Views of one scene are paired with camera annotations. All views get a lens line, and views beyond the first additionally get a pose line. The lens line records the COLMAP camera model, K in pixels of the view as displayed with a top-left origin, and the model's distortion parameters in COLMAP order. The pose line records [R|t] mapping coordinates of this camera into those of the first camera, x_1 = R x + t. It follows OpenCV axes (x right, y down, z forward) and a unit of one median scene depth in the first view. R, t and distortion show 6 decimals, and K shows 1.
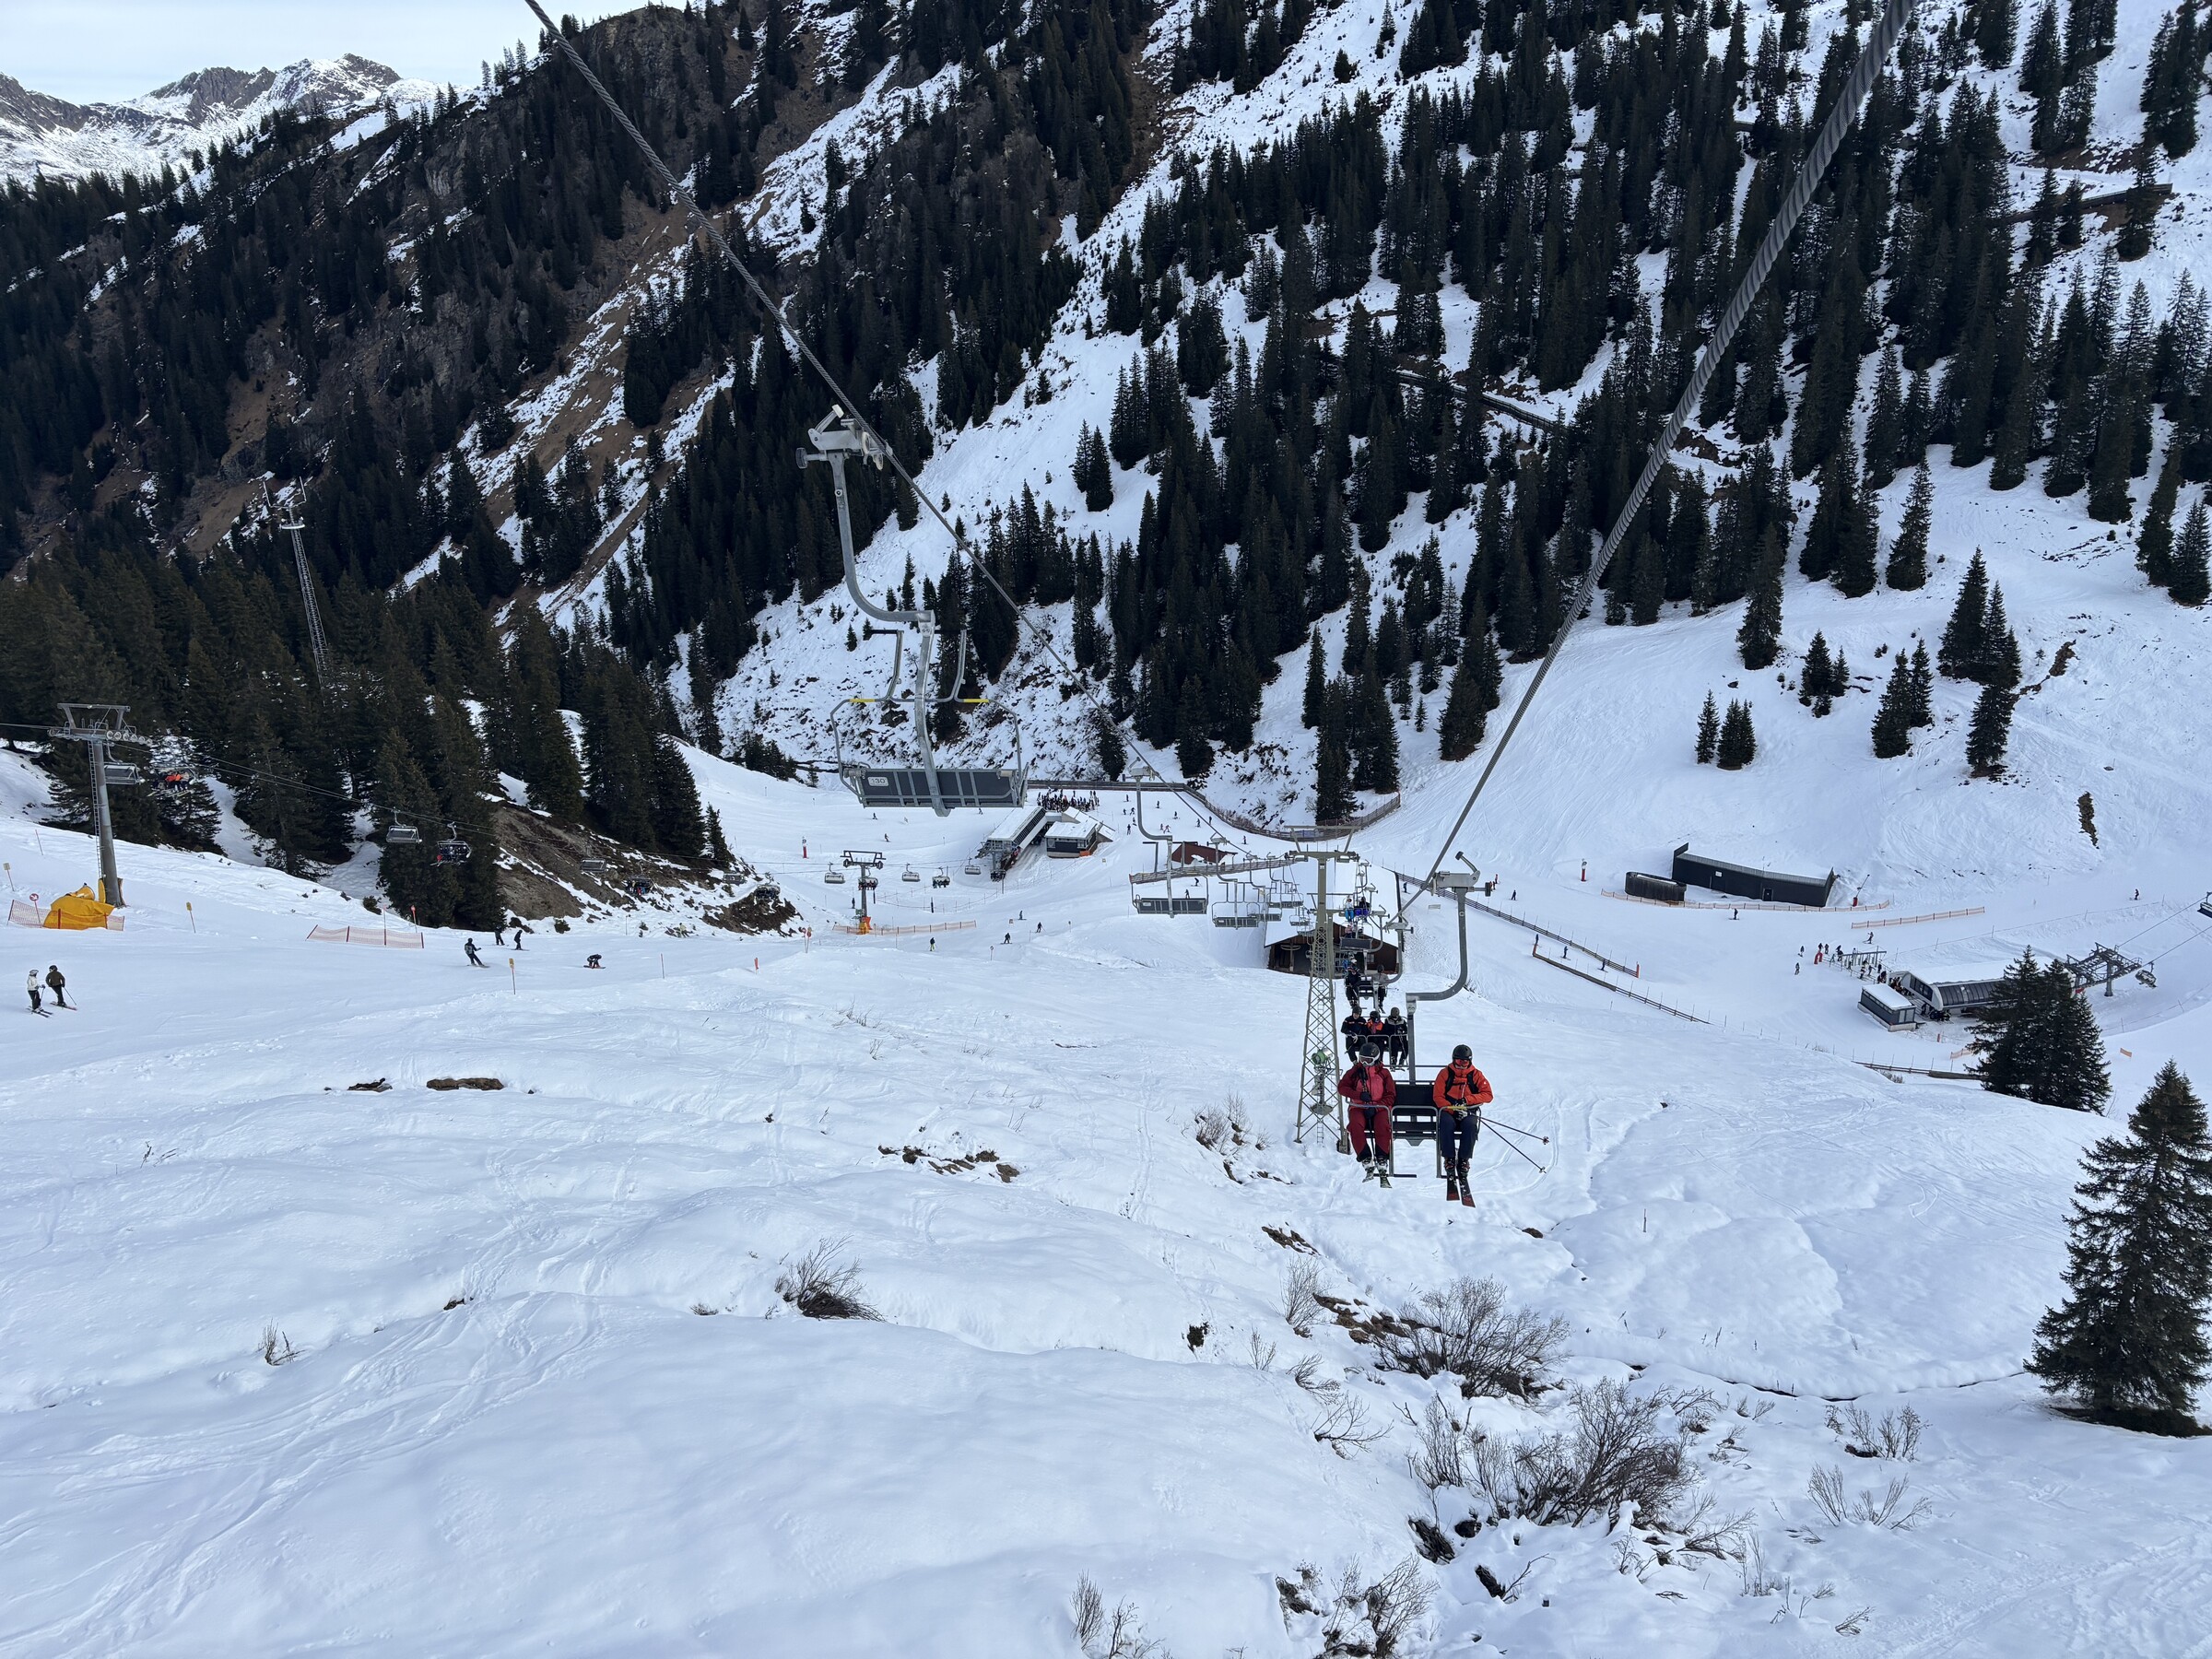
lens RADIAL K [[1708.4, 0, 1096.3], [0, 1708.4, 830.4], [0, 0, 1]] dist [0.007330, -0.045044]
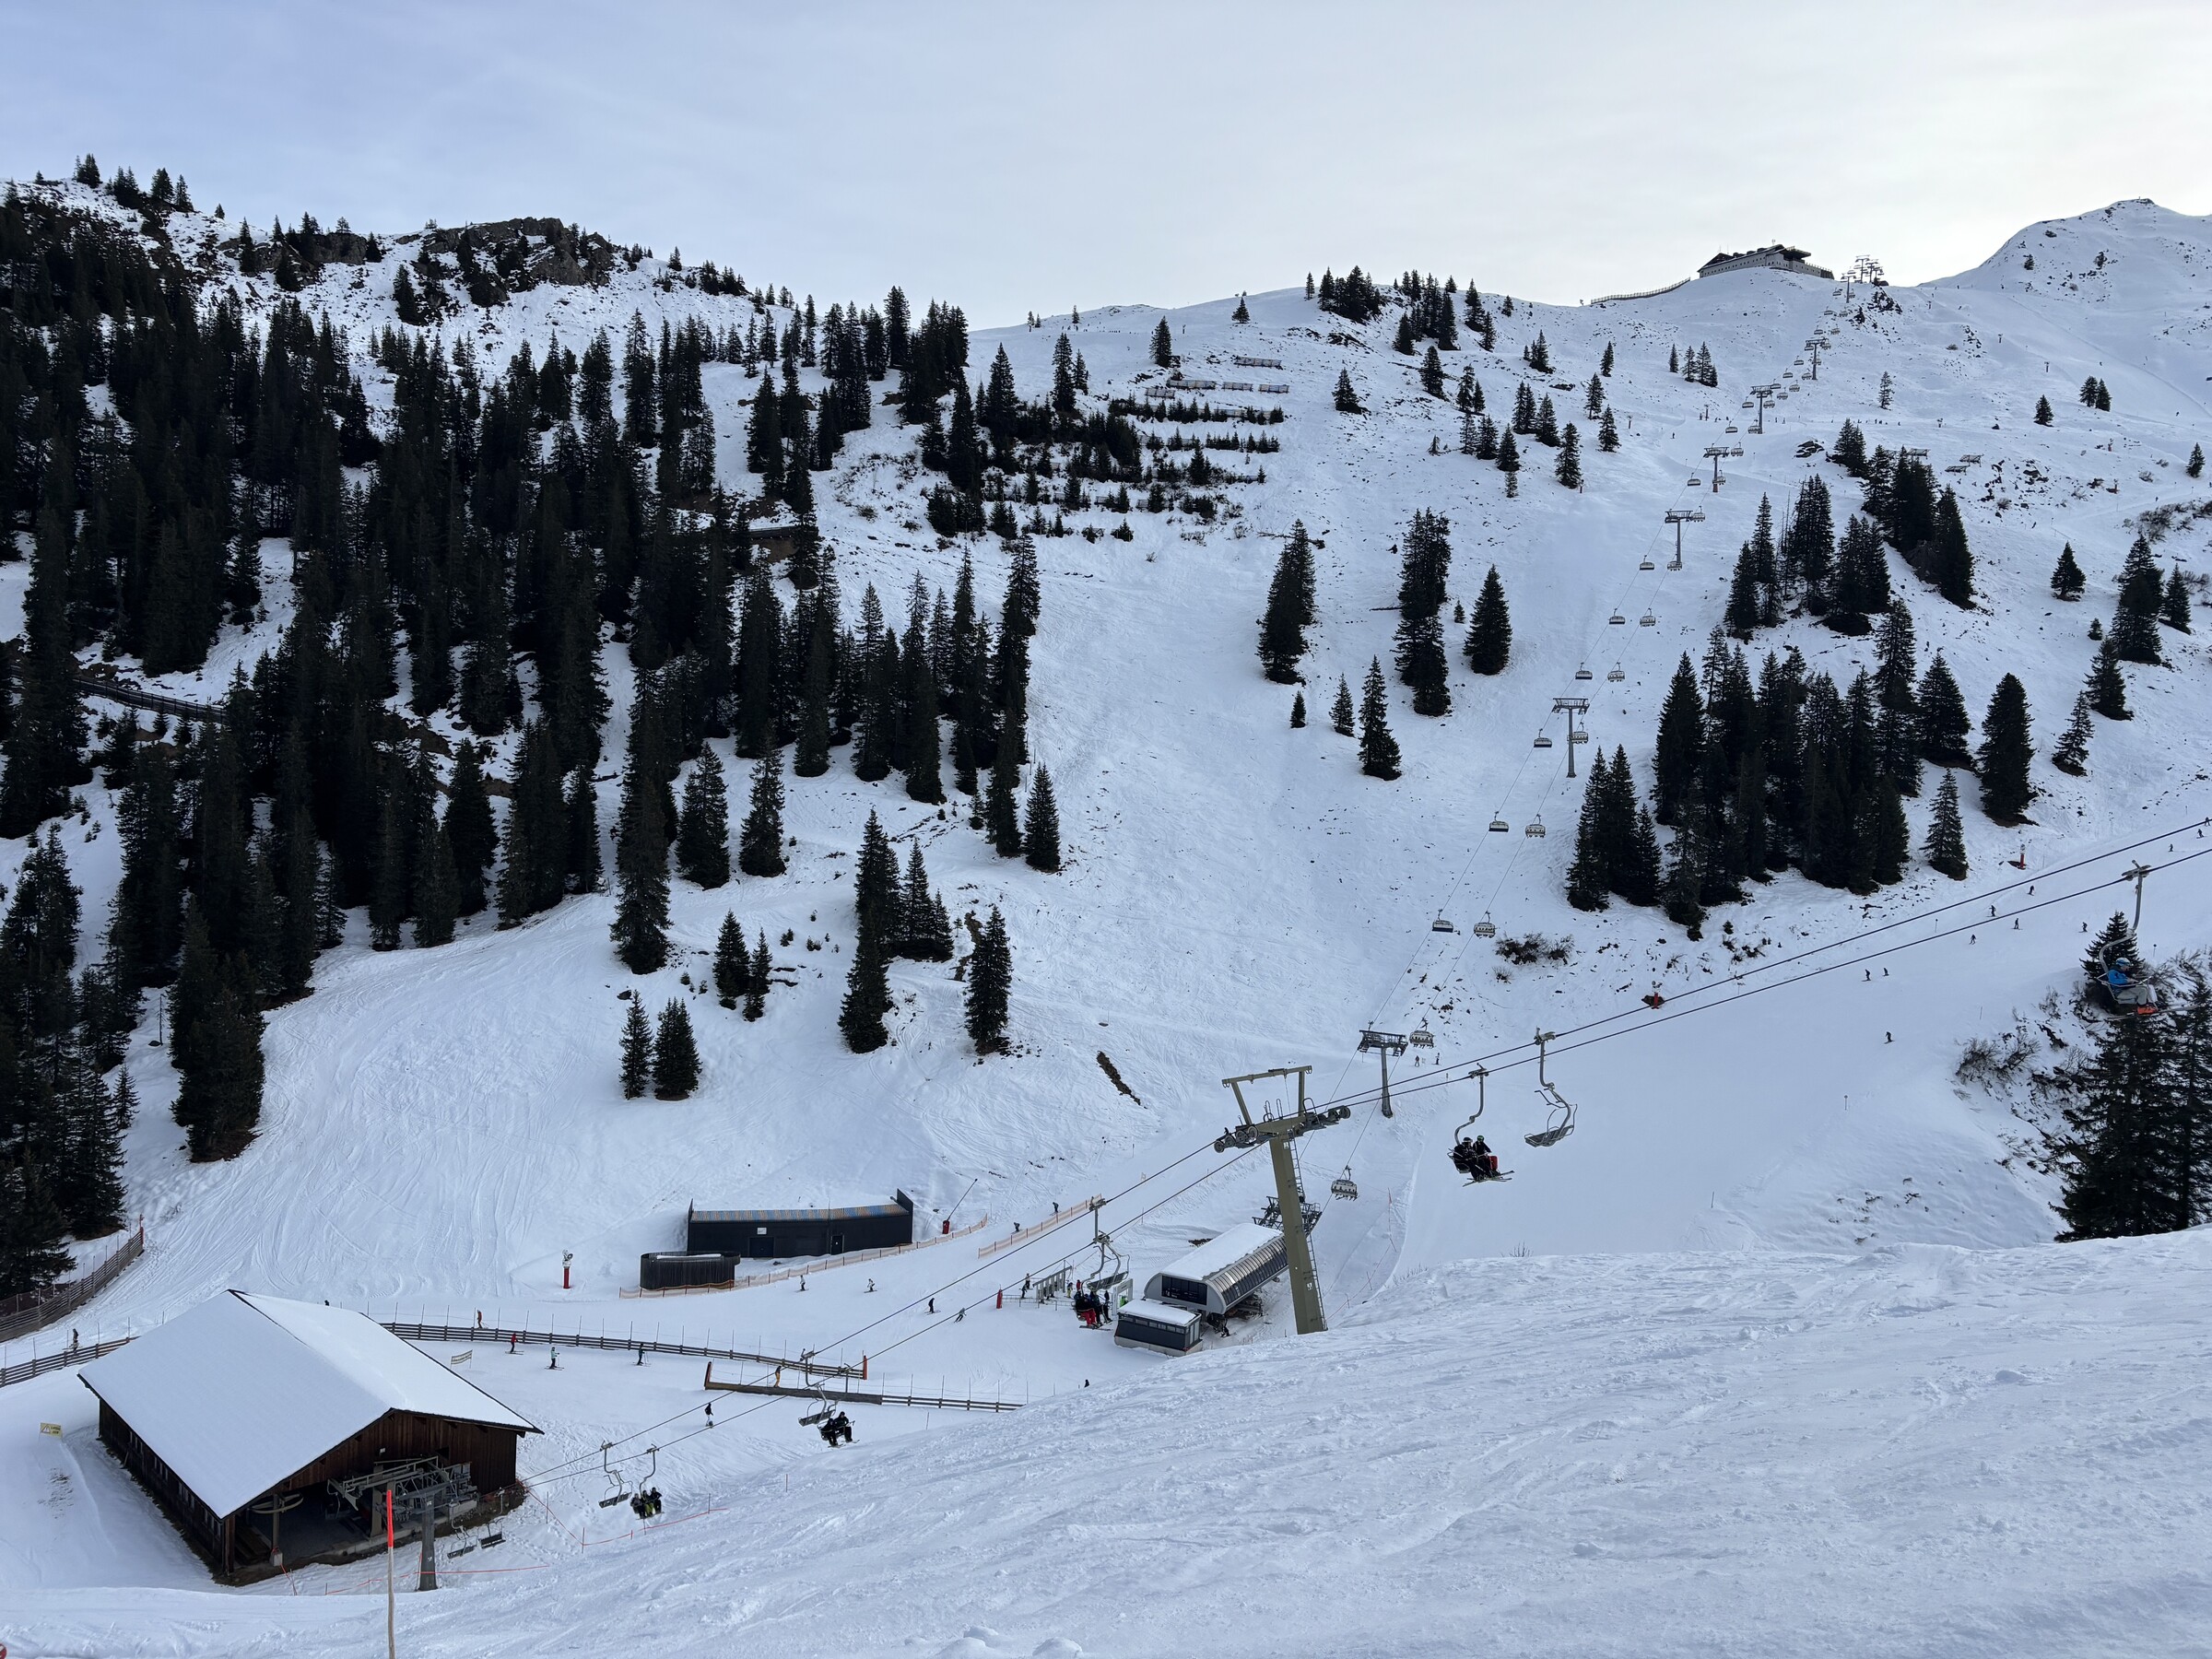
lens RADIAL K [[1648.0, 0, 1106.0], [0, 1648.0, 829.5], [0, 0, 1]] dist [0.071721, -0.071874]
pose [[0.593453, 0.025523, 0.804464, -0.060488], [0.210478, 0.959795, -0.185720, 0.016843], [-0.776861, 0.279538, 0.564221, 0.329050]]
